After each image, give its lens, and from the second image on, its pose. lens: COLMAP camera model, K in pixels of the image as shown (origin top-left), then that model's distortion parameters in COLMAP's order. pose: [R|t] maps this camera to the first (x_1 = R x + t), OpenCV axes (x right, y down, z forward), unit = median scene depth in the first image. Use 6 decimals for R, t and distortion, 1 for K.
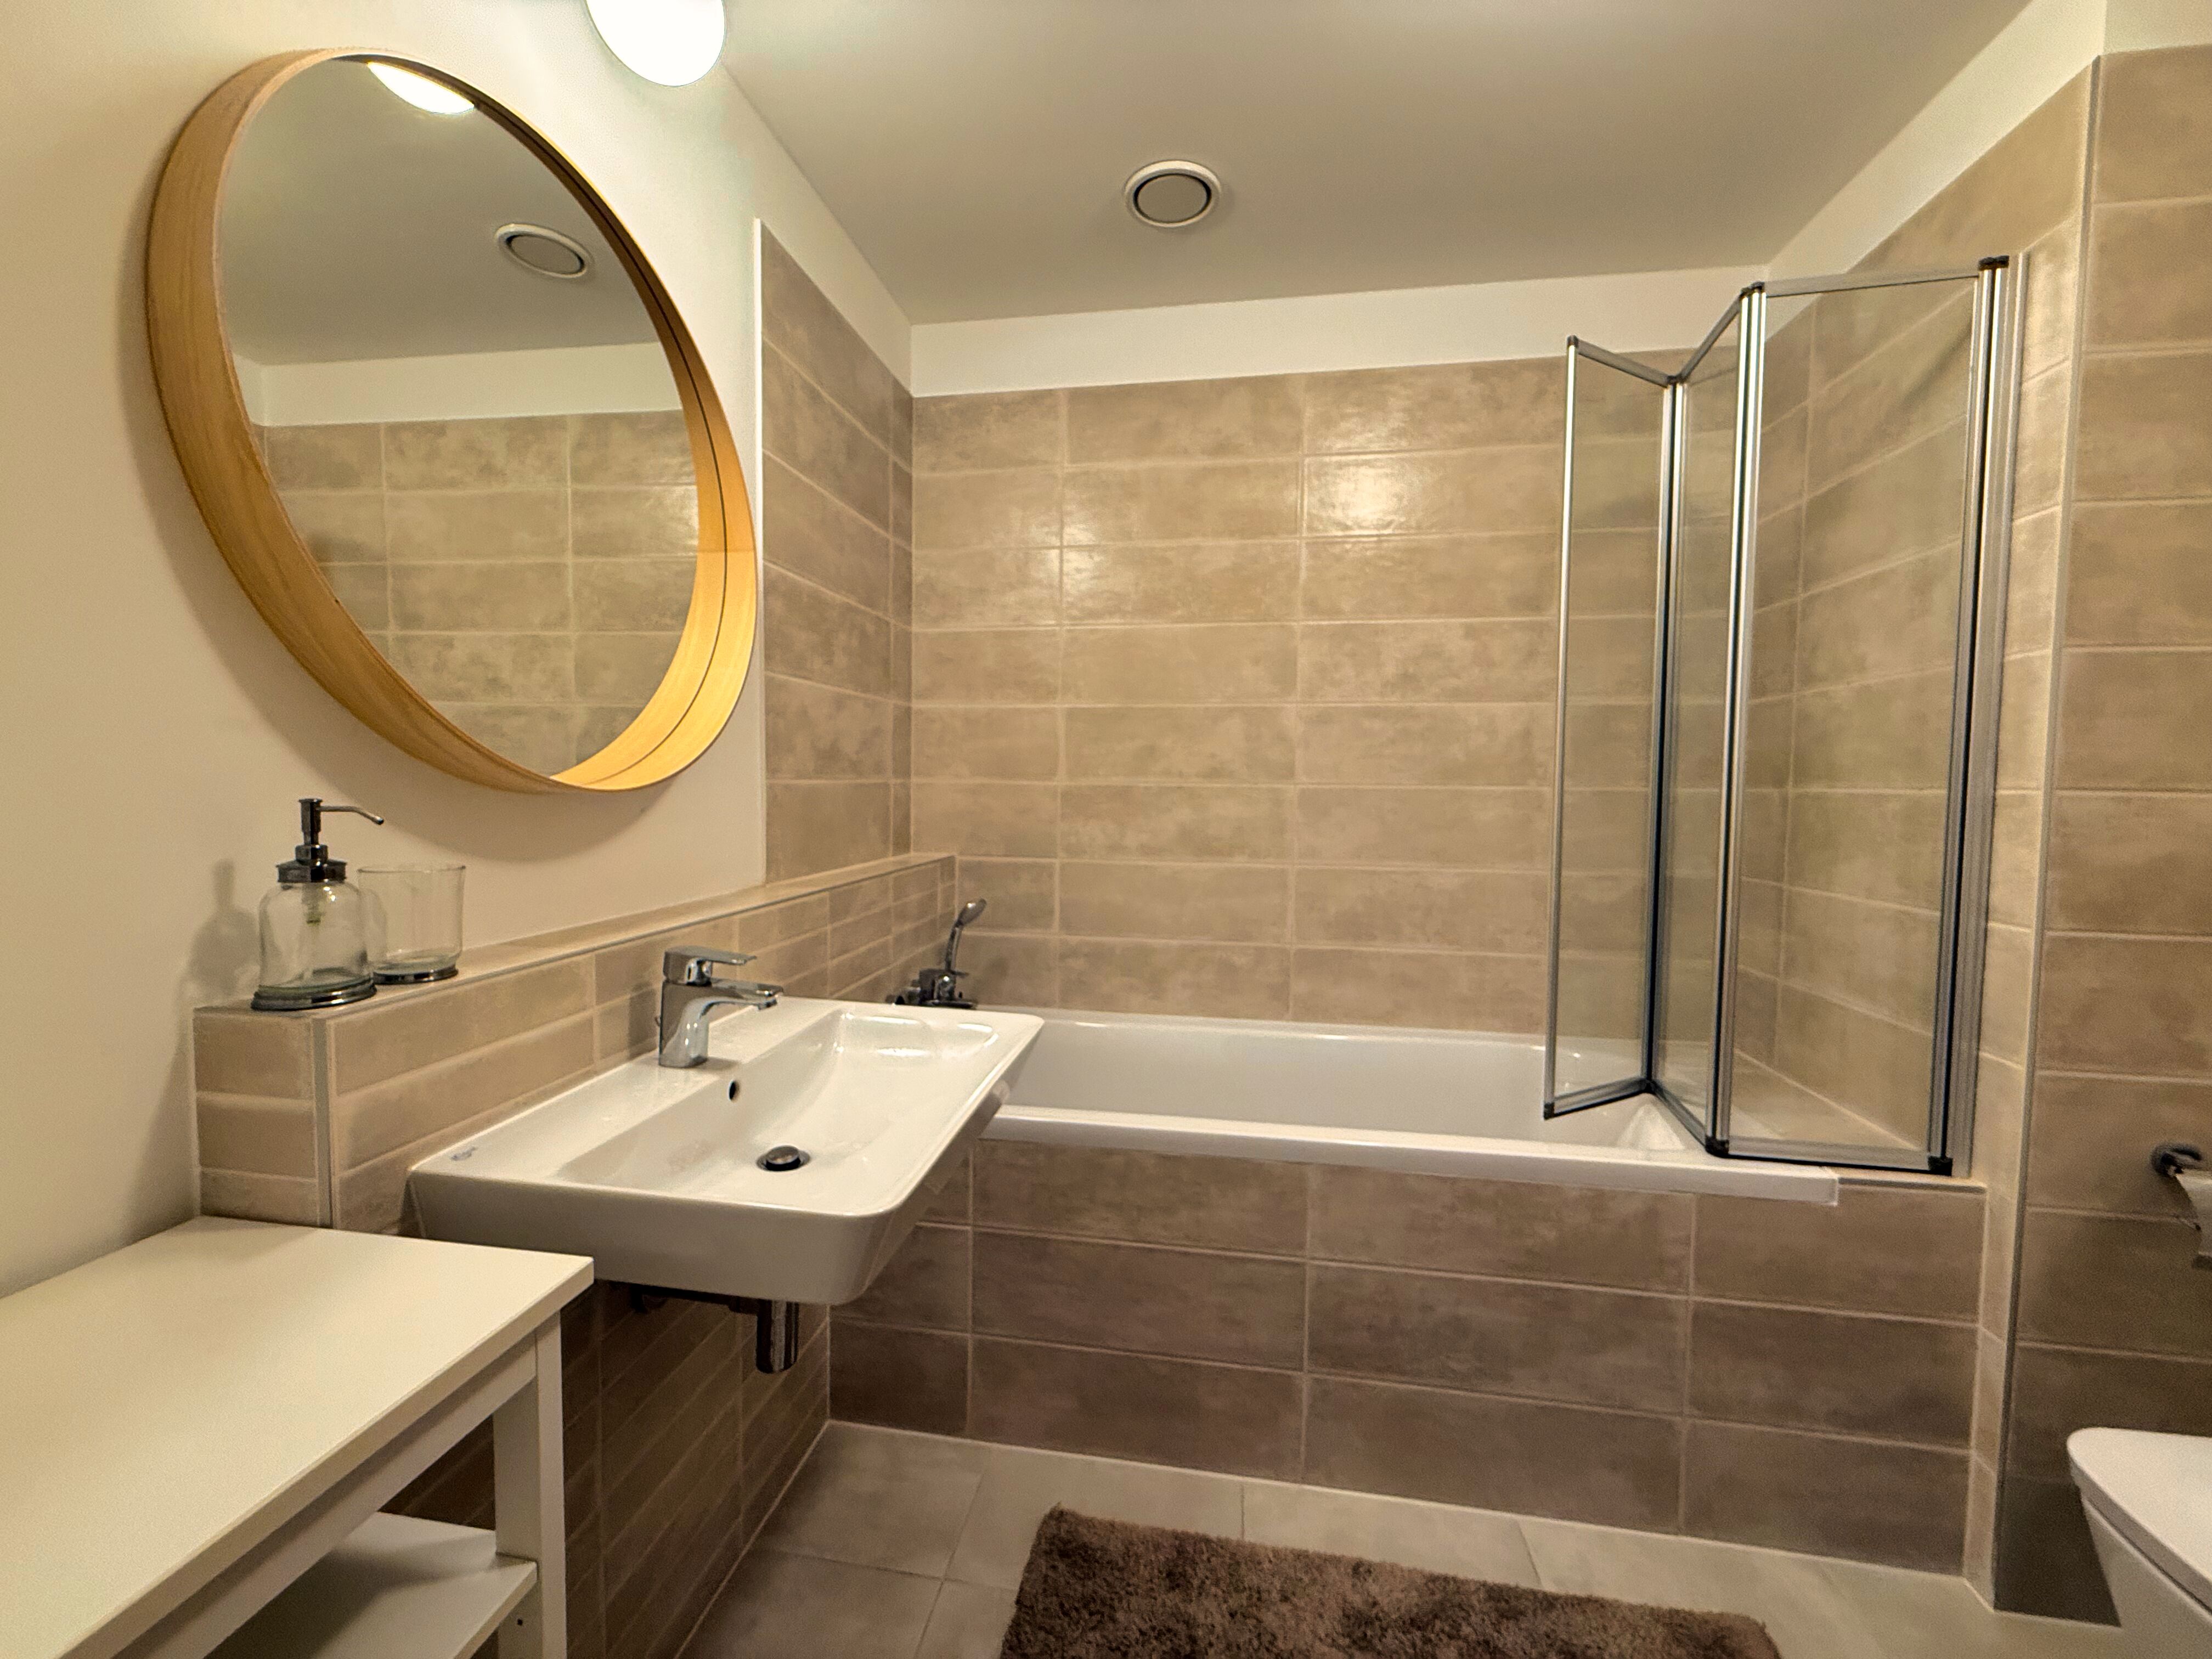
lens RADIAL K [[887.9, 0, 1101.4], [0, 887.9, 827.3], [0, 0, 1]] dist [0.001249, -0.000278]
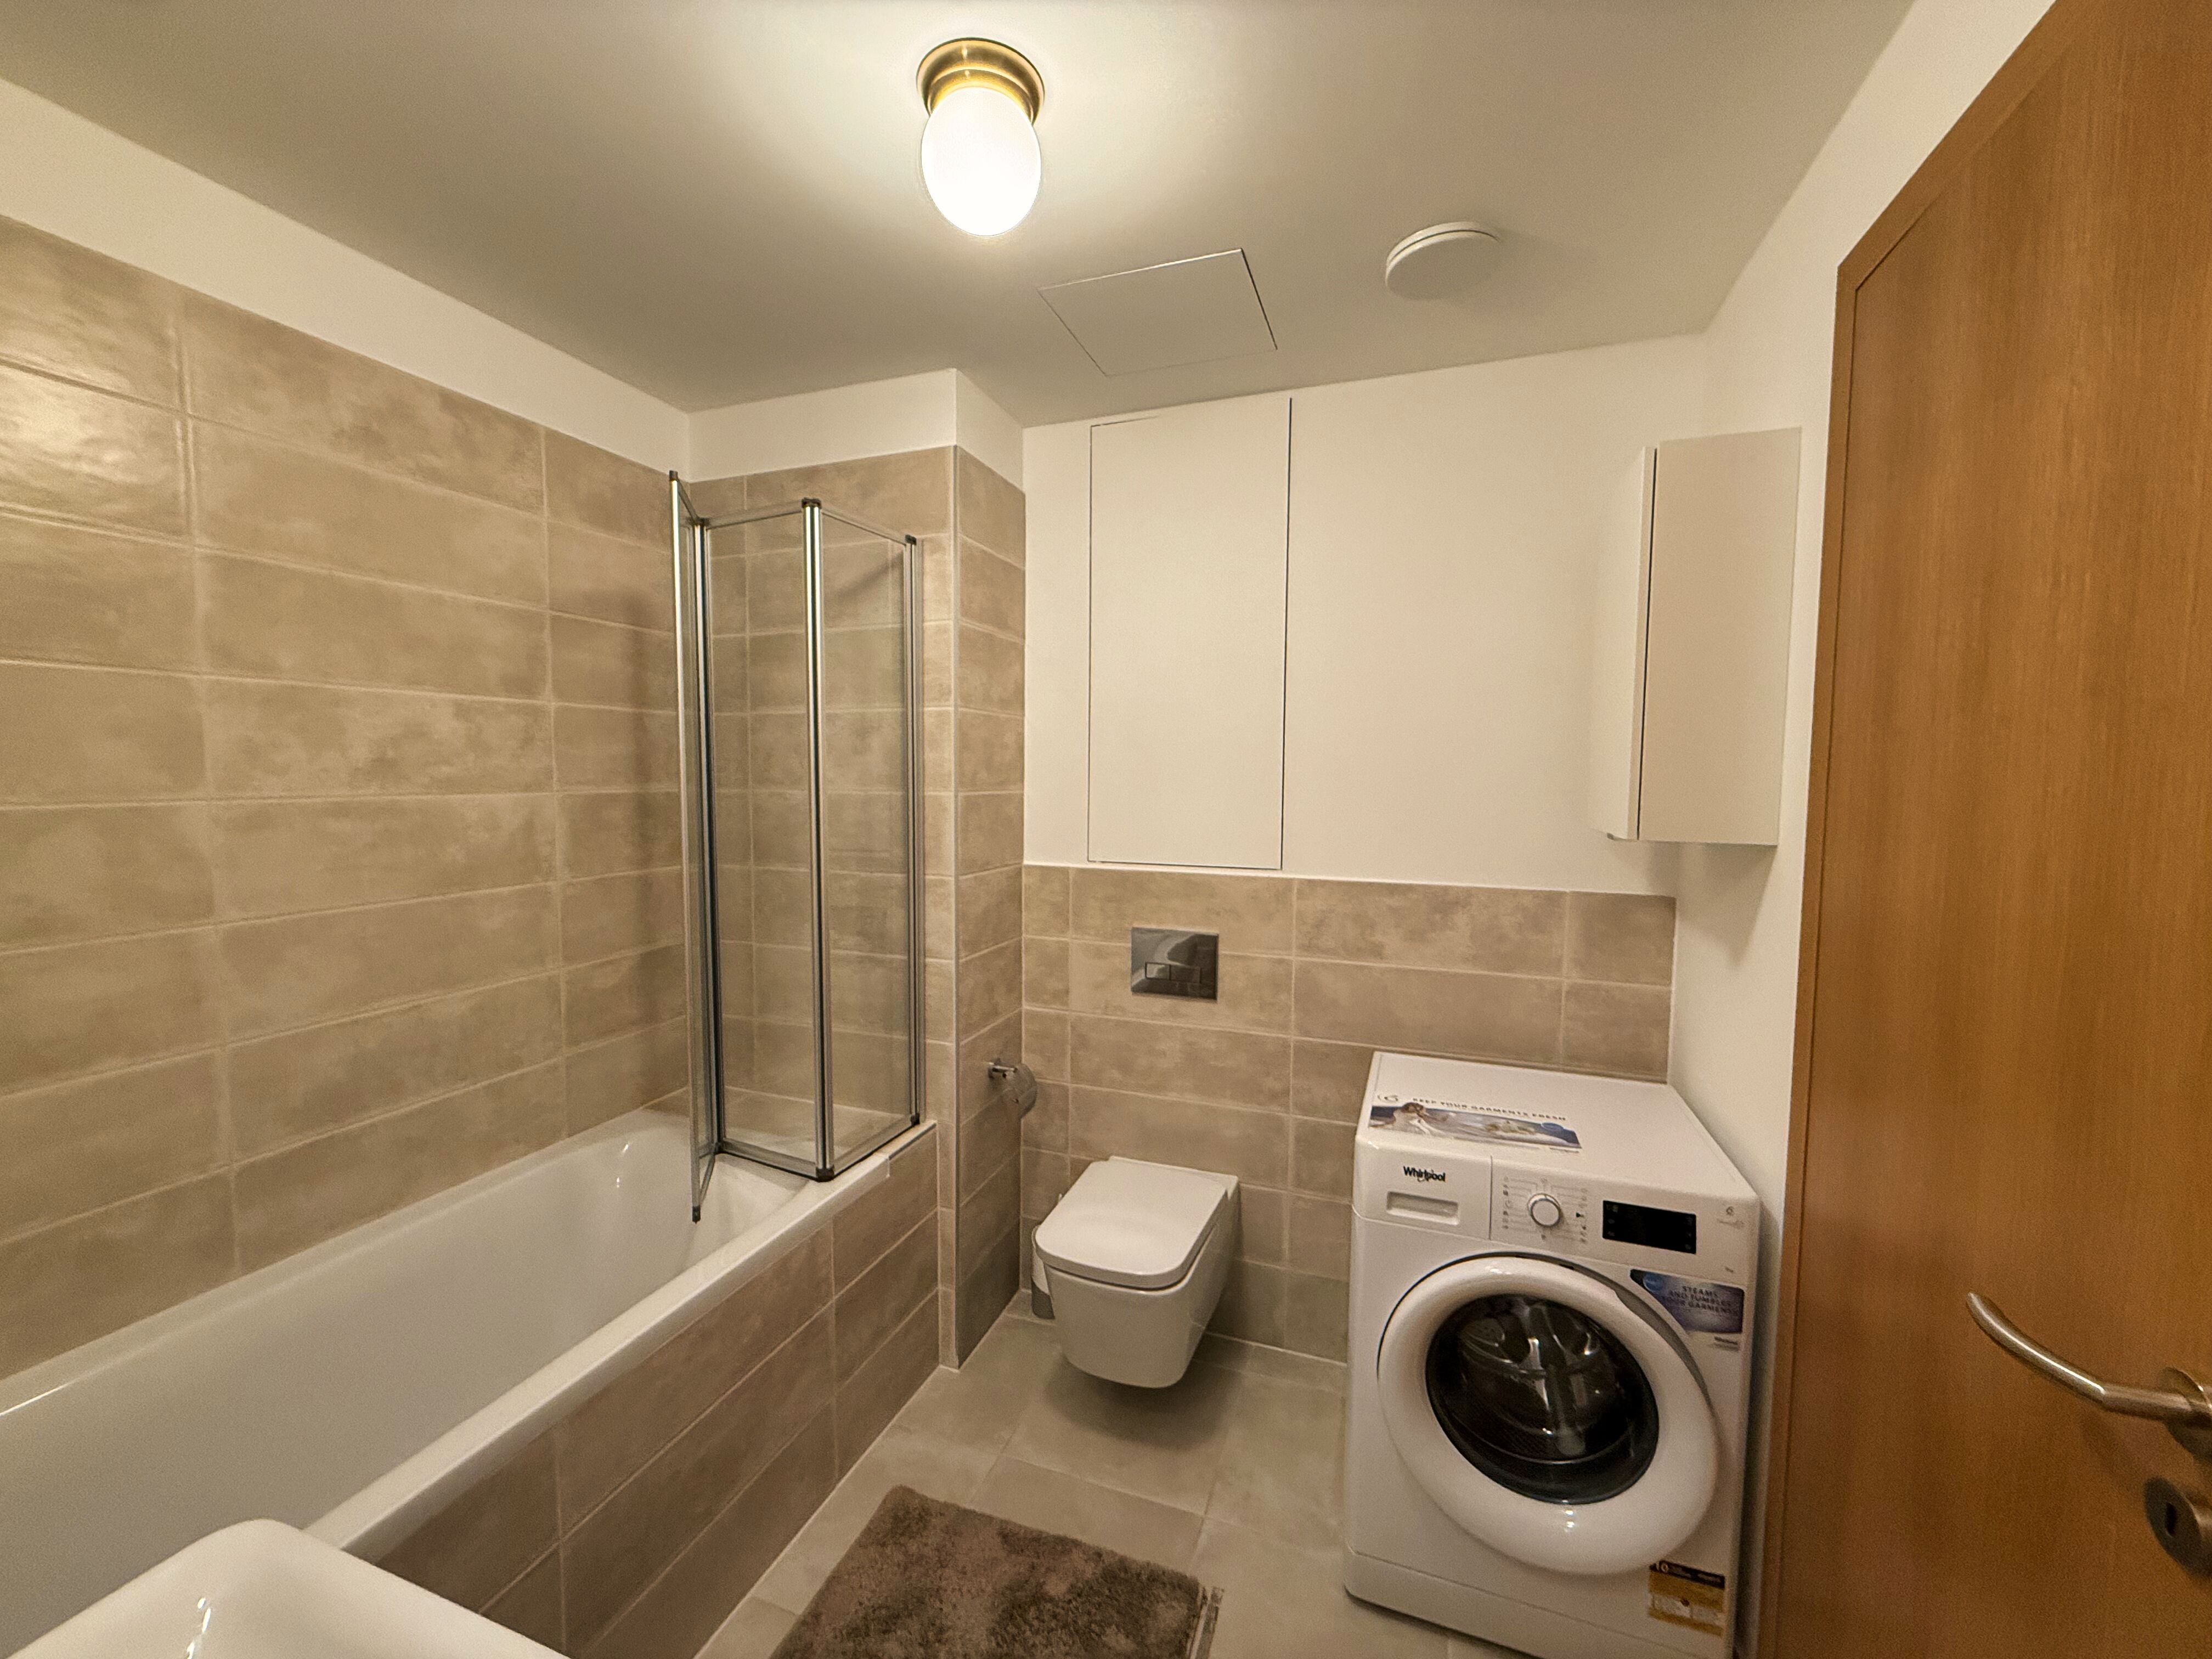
lens RADIAL K [[887.9, 0, 1101.4], [0, 887.9, 827.3], [0, 0, 1]] dist [0.001249, -0.000278]
pose [[0.194253, -0.074039, 0.978153, -0.300695], [0.043871, 0.996806, 0.066739, -0.139356], [-0.979970, 0.029948, 0.196880, 0.239821]]
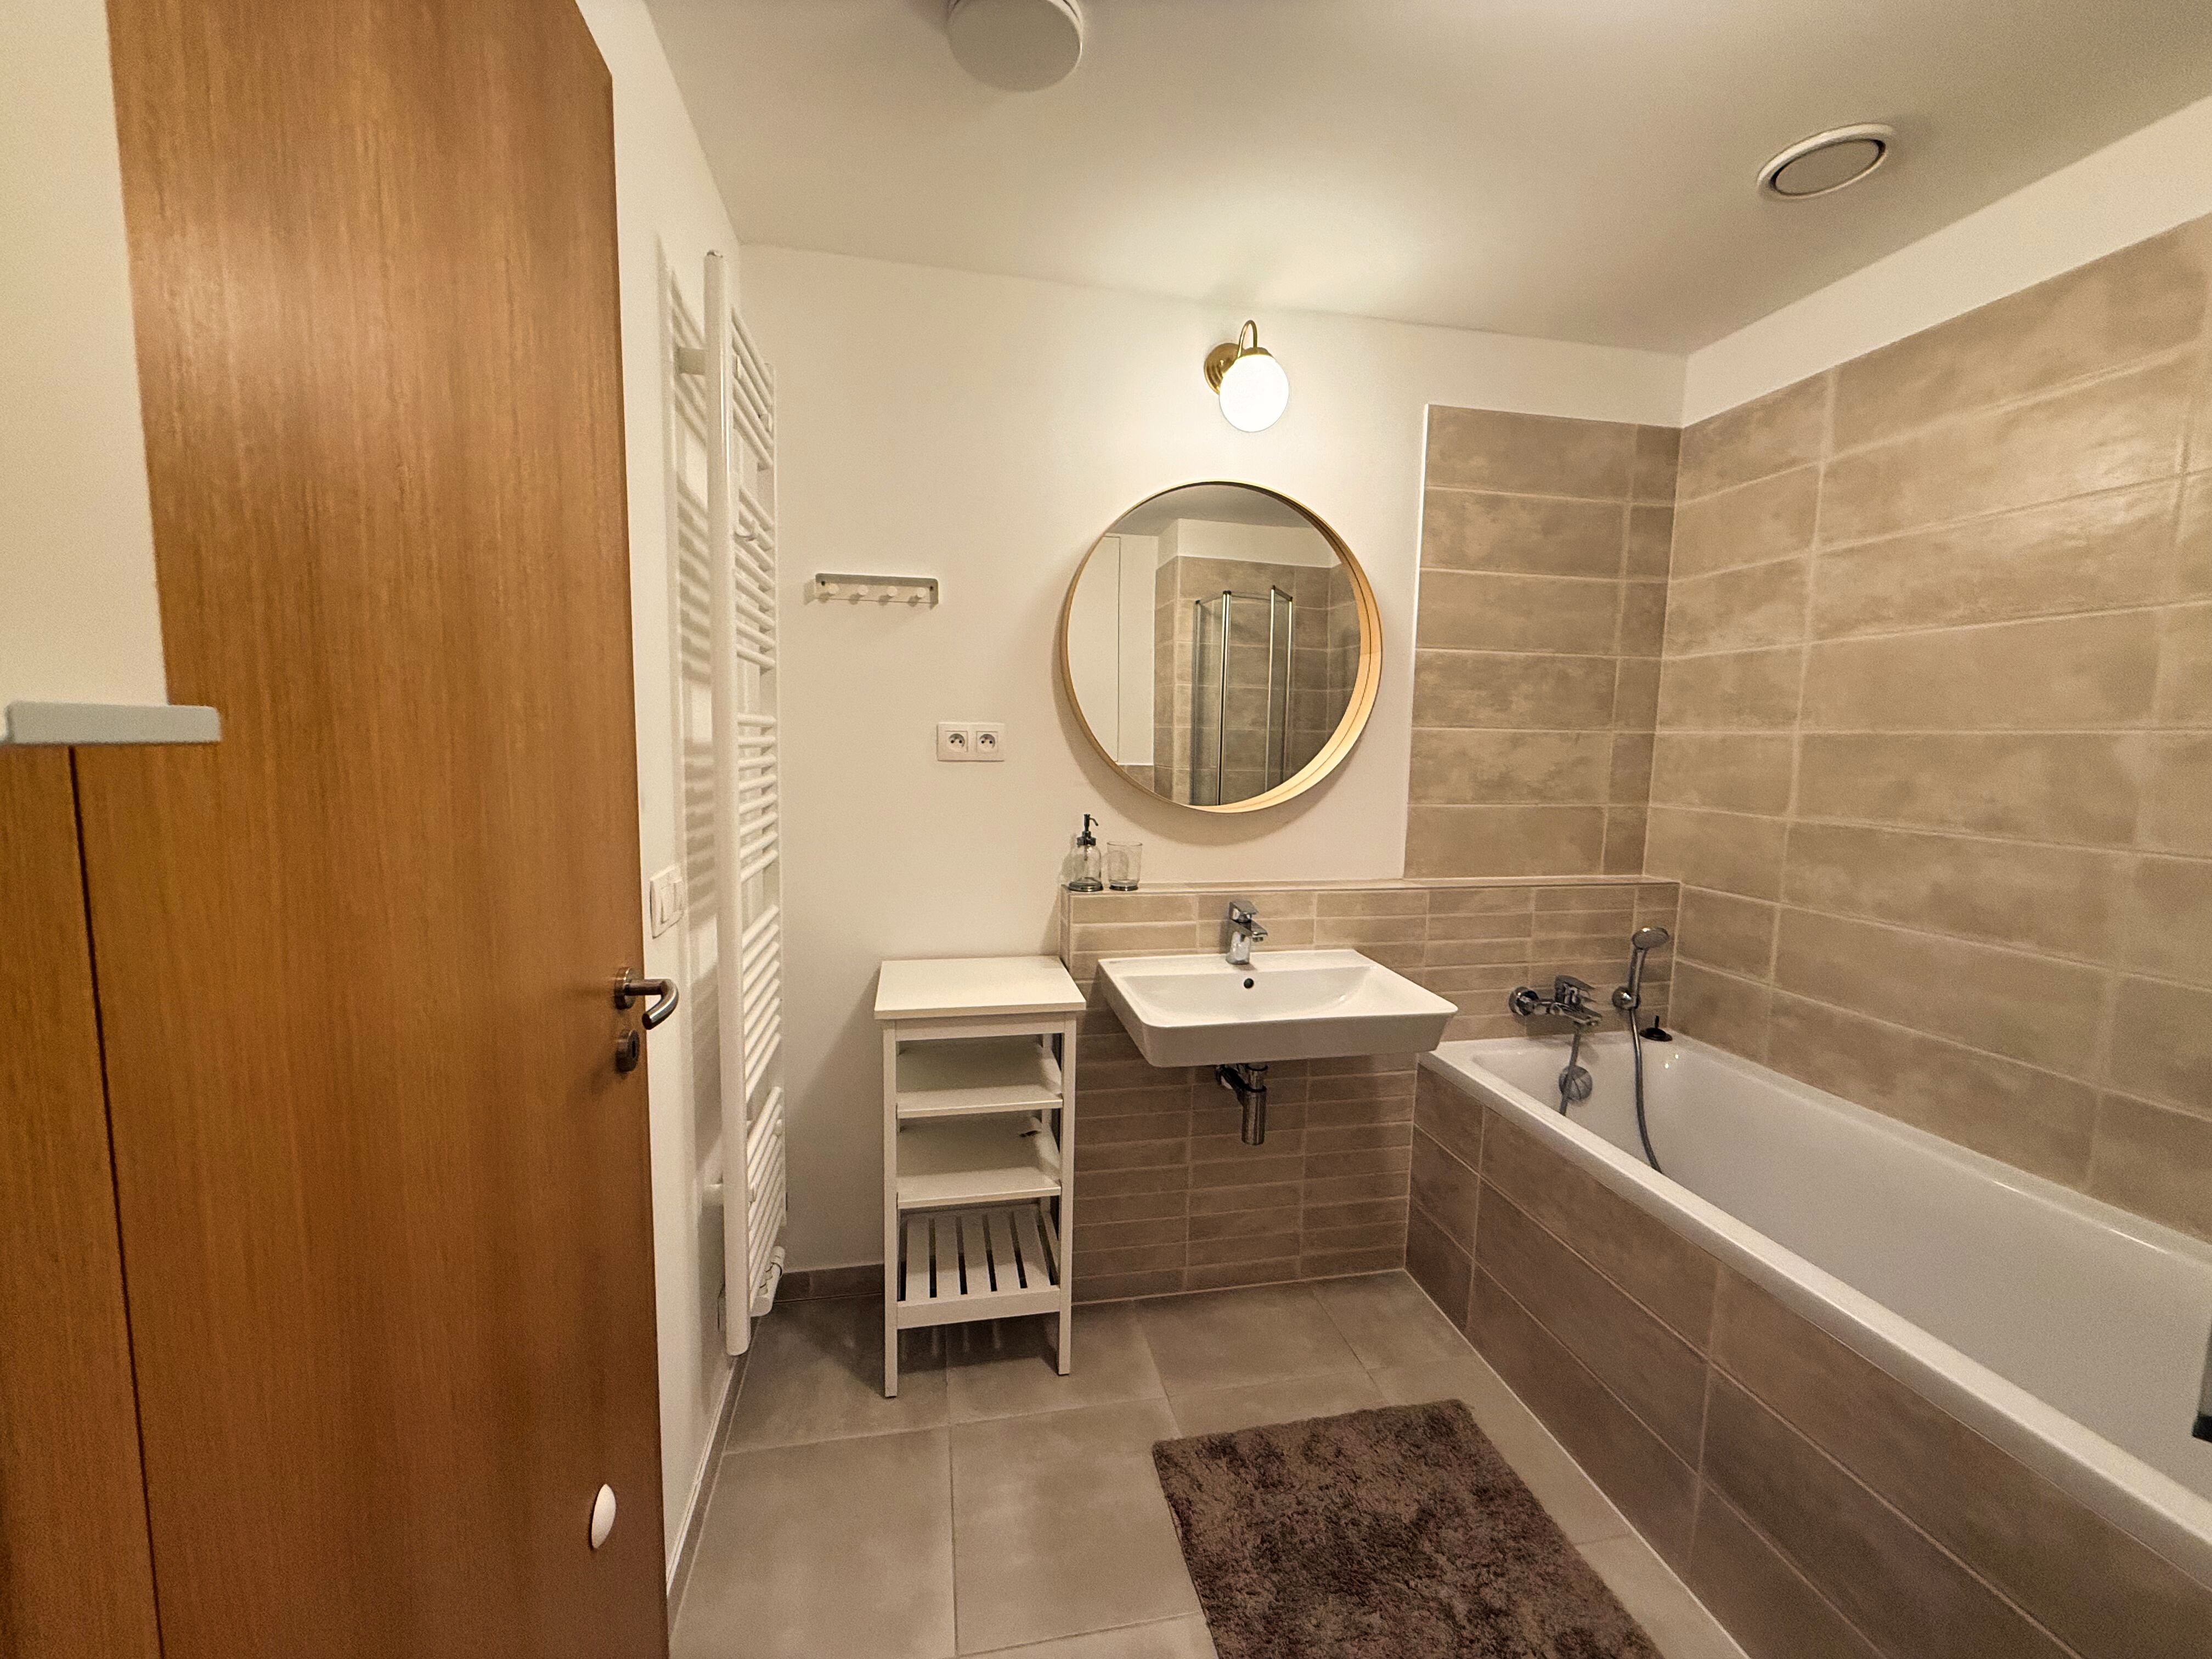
lens RADIAL K [[887.9, 0, 1101.4], [0, 887.9, 827.3], [0, 0, 1]] dist [0.001249, -0.000278]
pose [[0.342765, 0.091294, -0.934975, 0.597719], [-0.060910, 0.995332, 0.074858, -0.071852], [0.937445, 0.031290, 0.346726, 0.043052]]
